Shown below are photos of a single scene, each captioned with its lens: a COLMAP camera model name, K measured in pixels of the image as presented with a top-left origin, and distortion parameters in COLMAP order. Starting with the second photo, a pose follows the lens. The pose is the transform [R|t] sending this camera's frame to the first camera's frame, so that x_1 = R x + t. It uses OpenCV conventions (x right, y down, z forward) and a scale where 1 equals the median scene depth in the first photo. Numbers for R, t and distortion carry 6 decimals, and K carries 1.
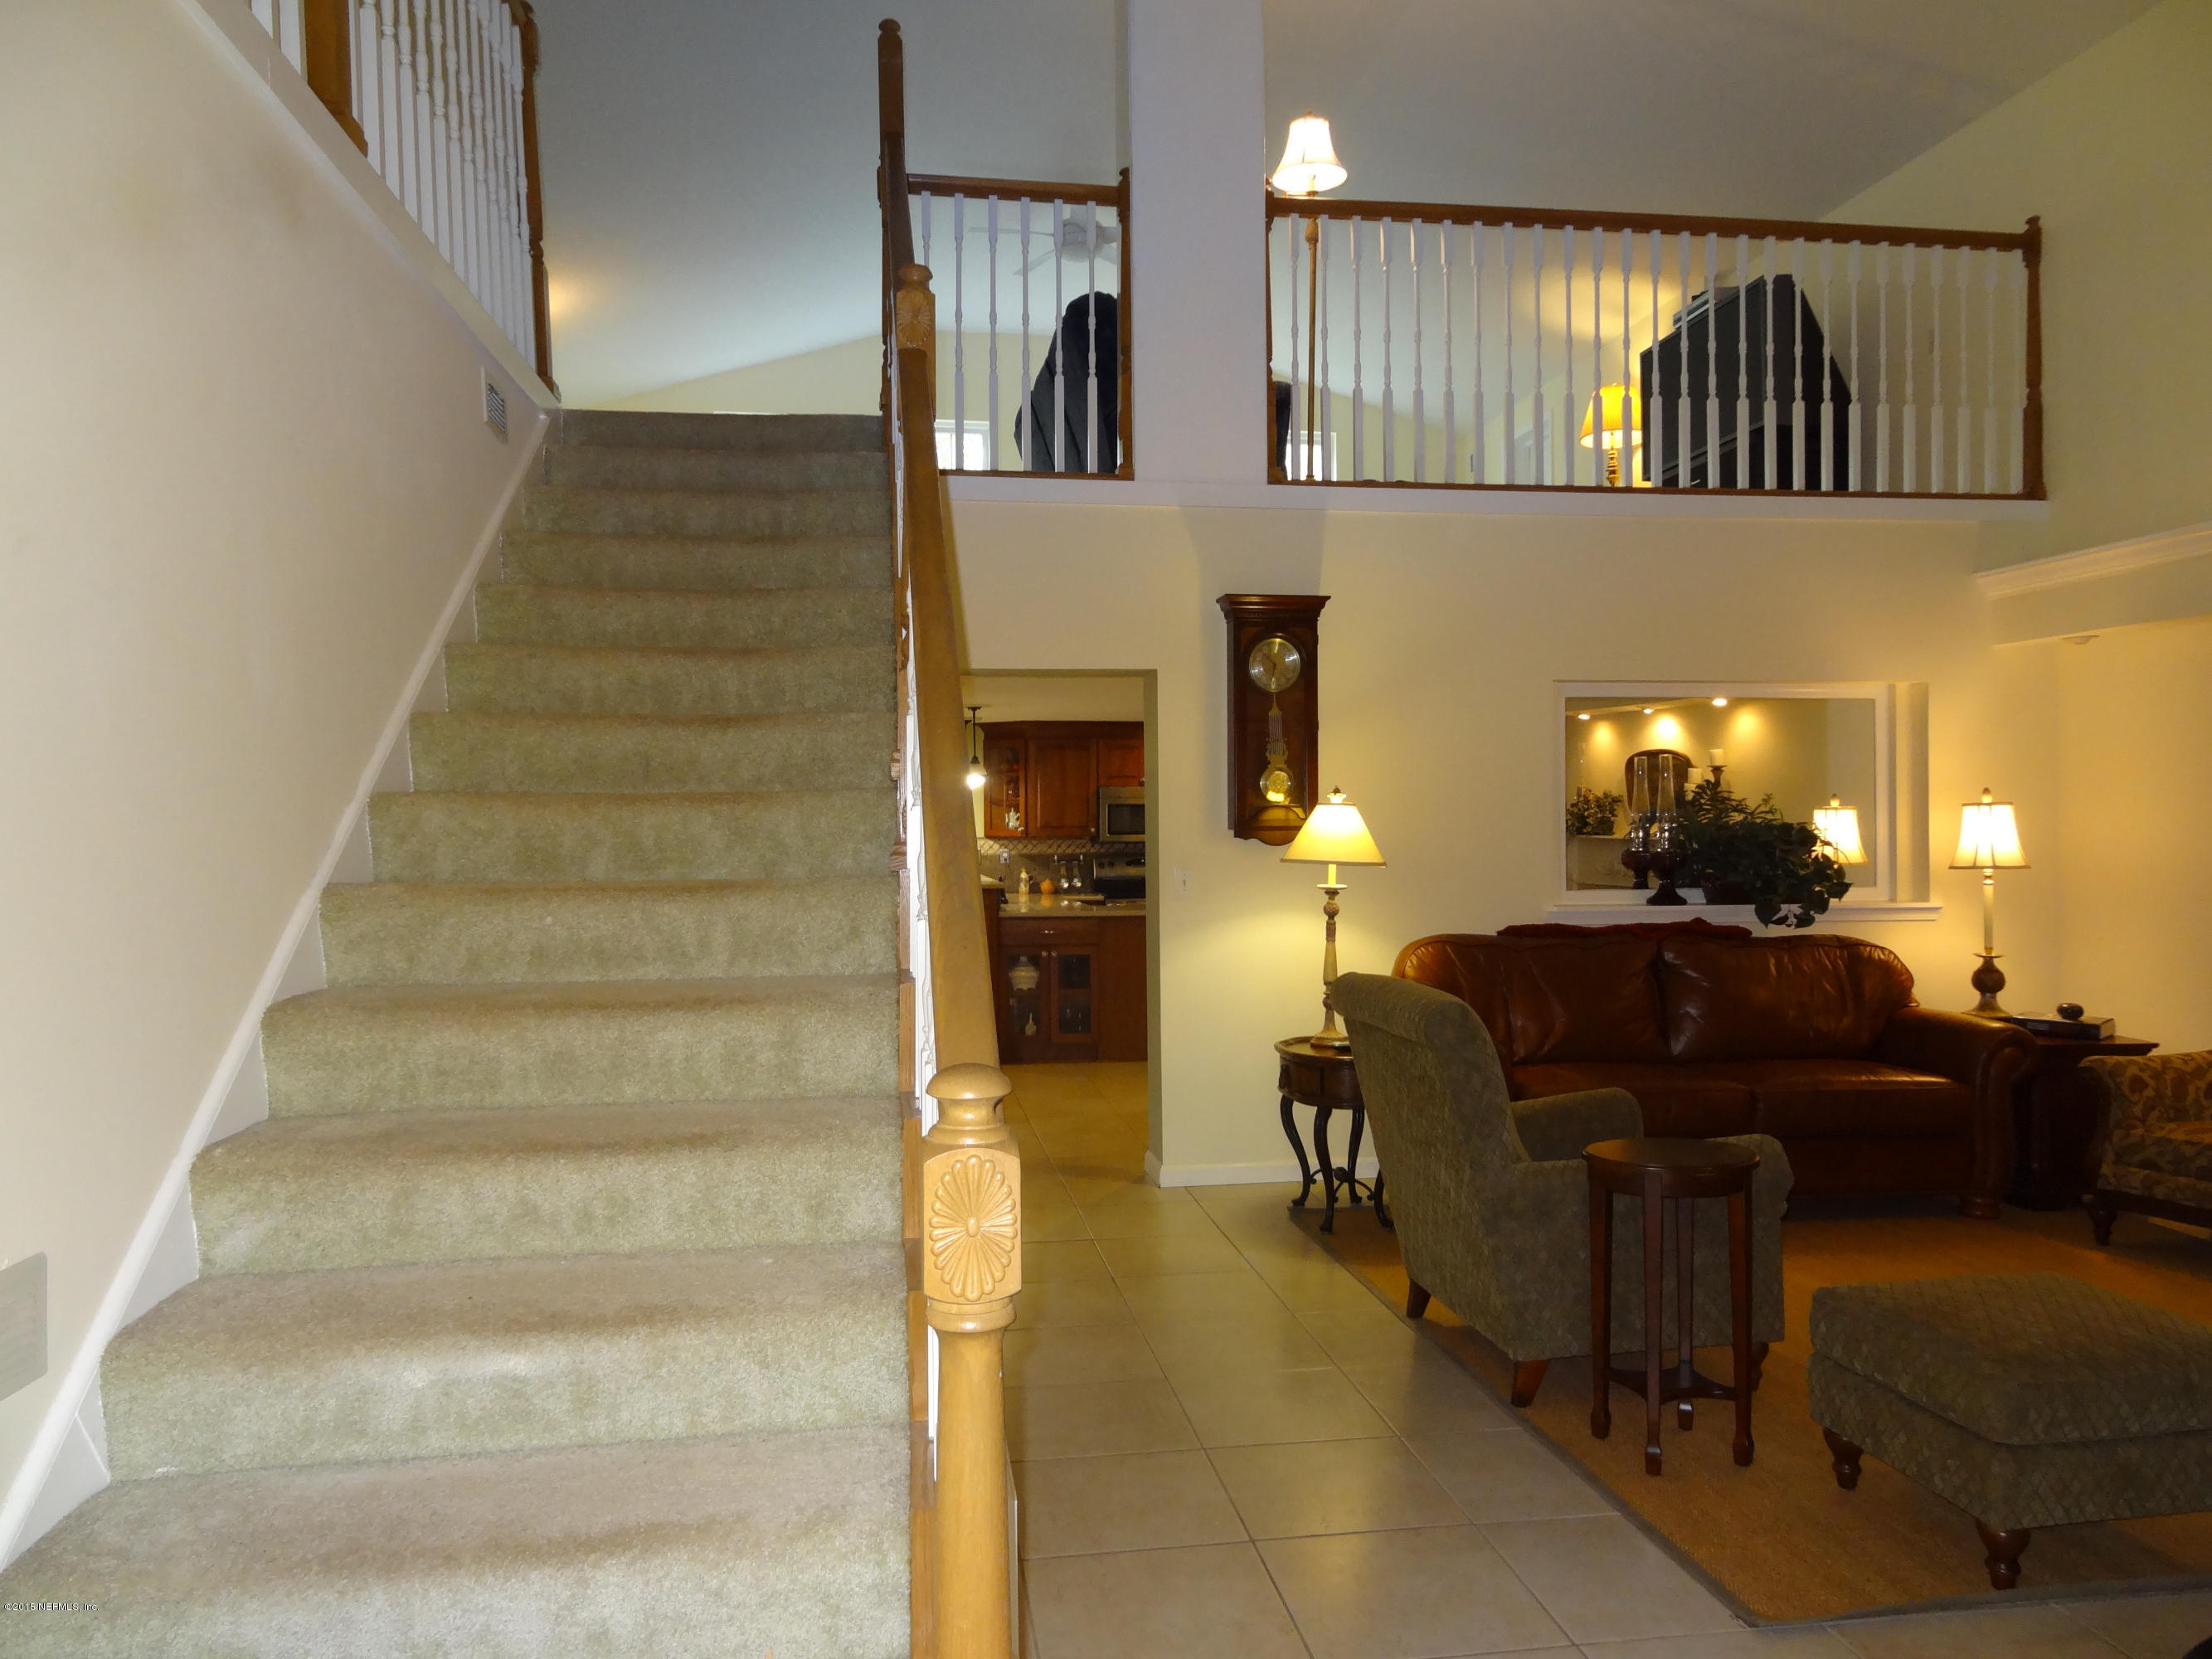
lens RADIAL K [[1556.0, 0, 1106.0], [0, 1556.0, 829.5], [0, 0, 1]] dist [0.004714, 0.002158]
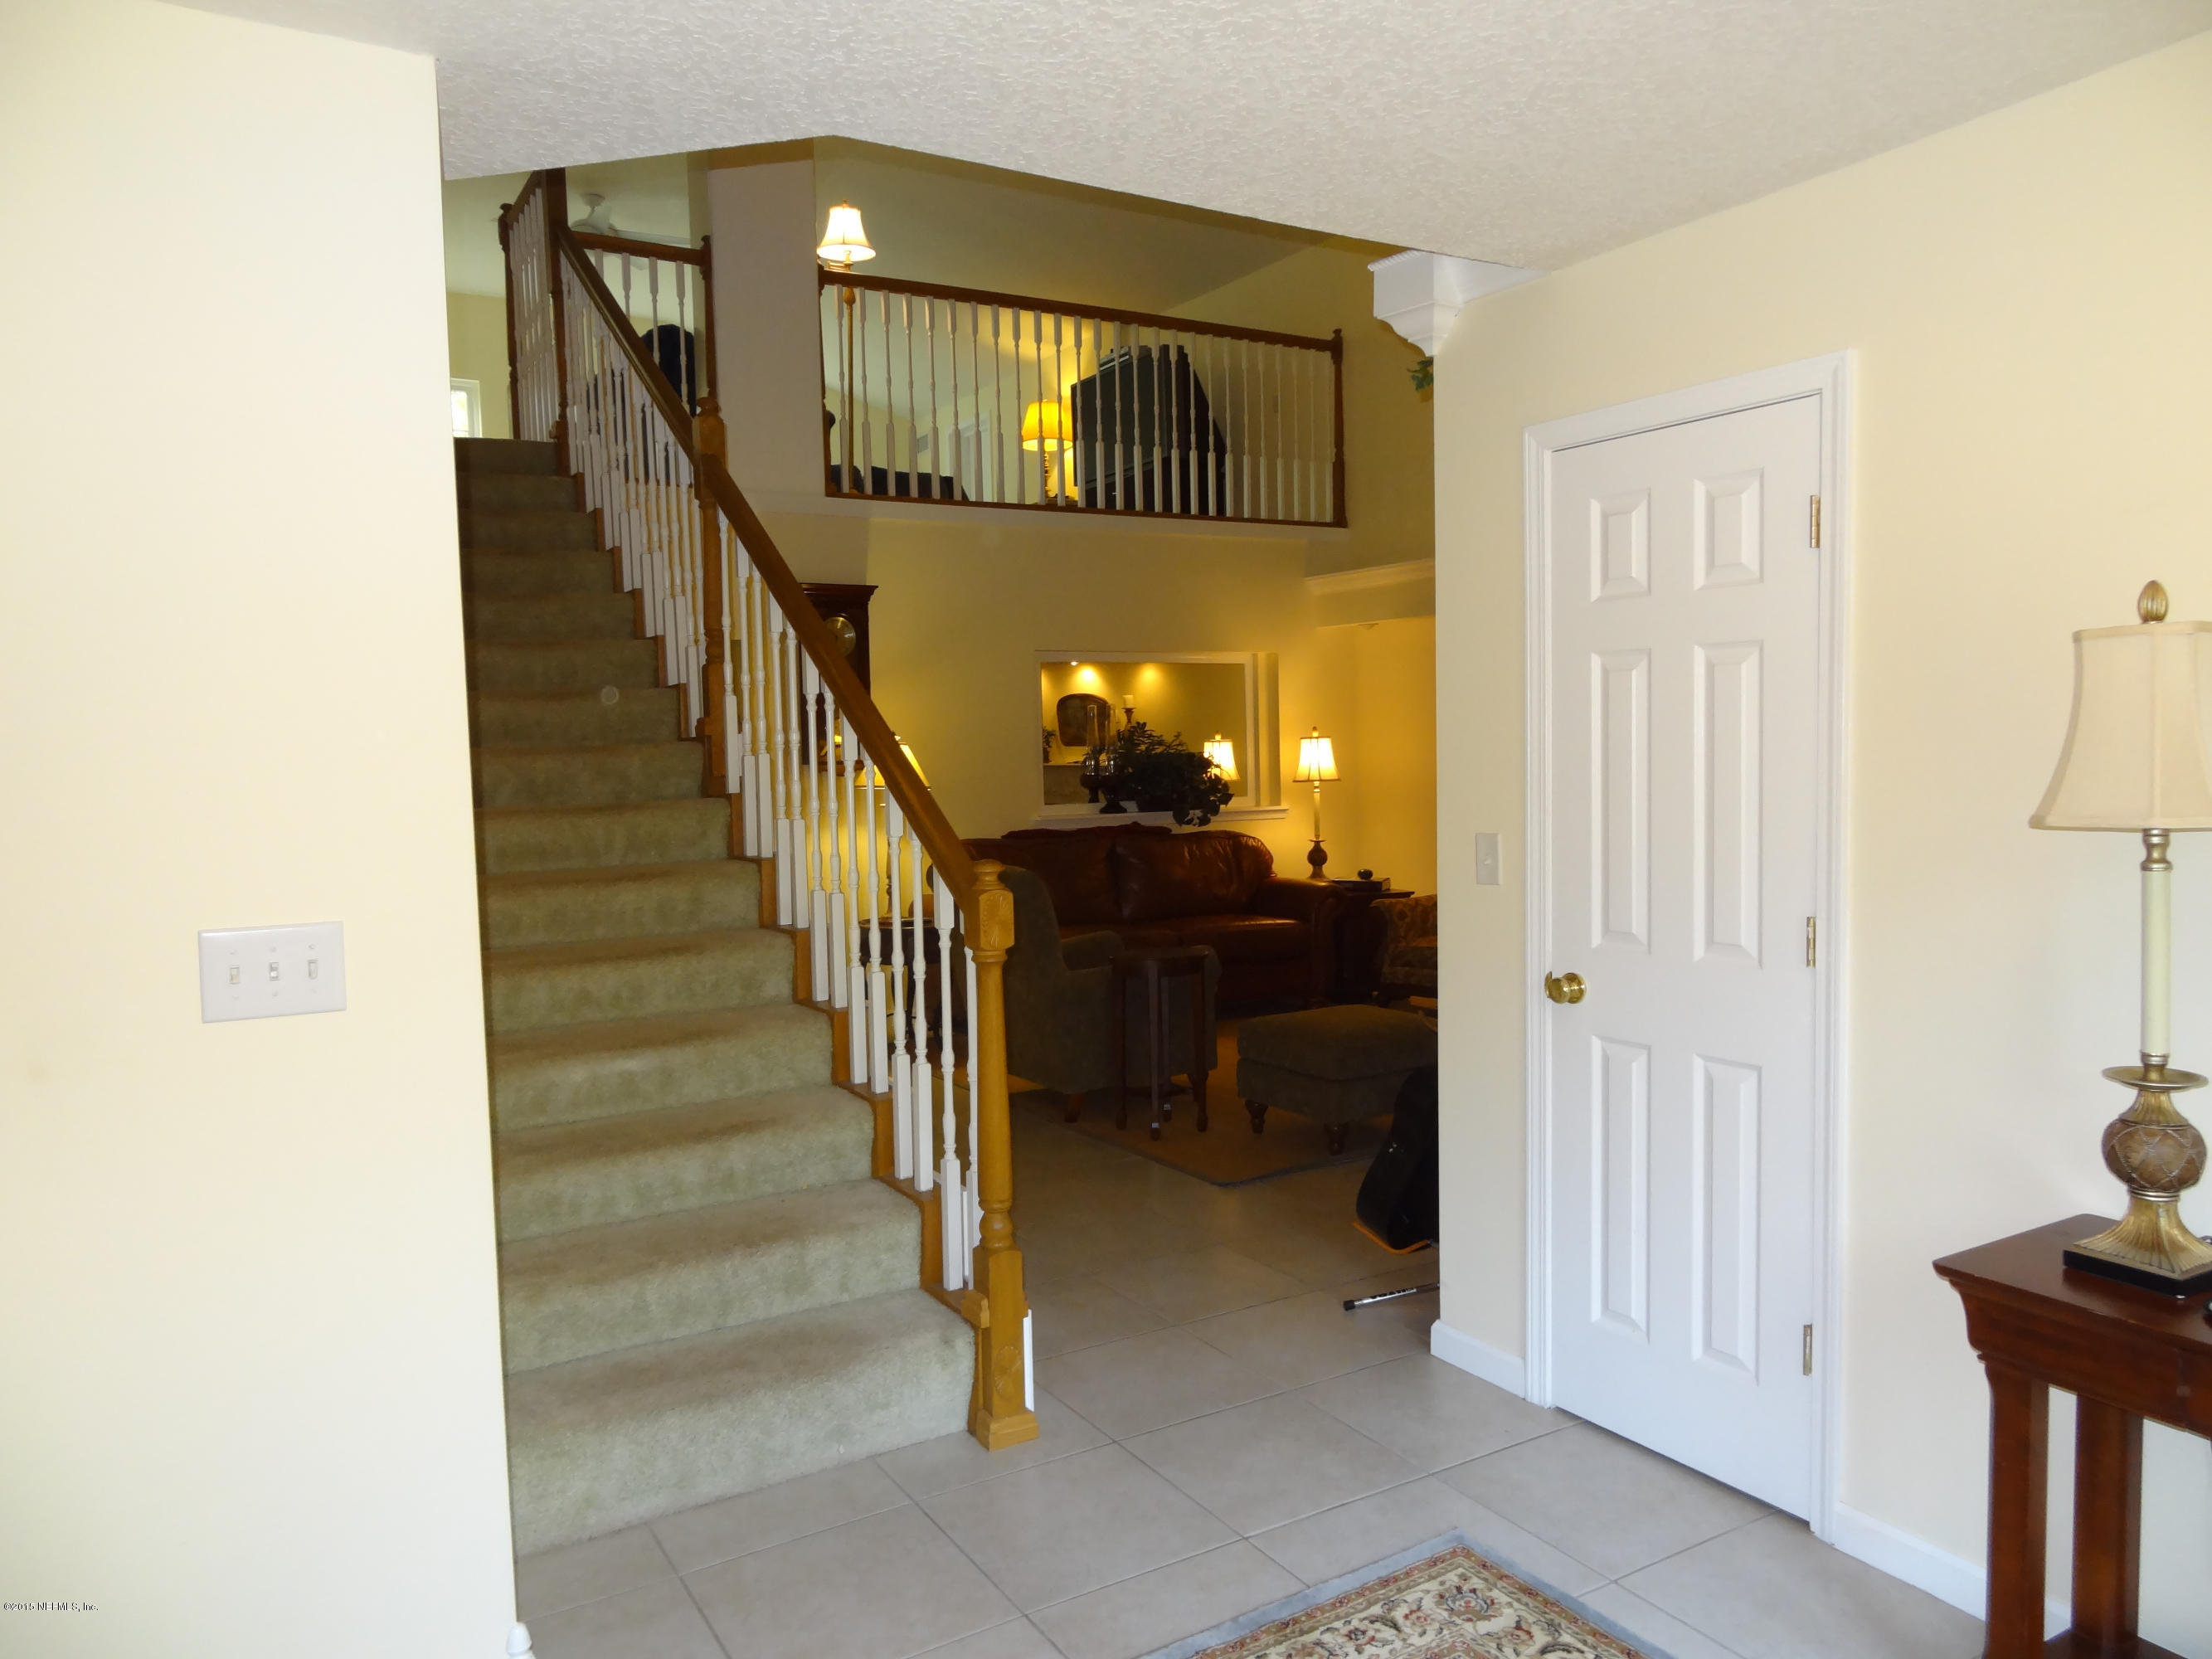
lens RADIAL K [[1556.0, 0, 1106.0], [0, 1556.0, 829.5], [0, 0, 1]] dist [0.004714, 0.002158]
pose [[0.924995, -0.034752, 0.378386, -0.174398], [0.018261, 0.998724, 0.047084, -0.002383], [-0.379540, -0.036642, 0.924450, -0.283264]]
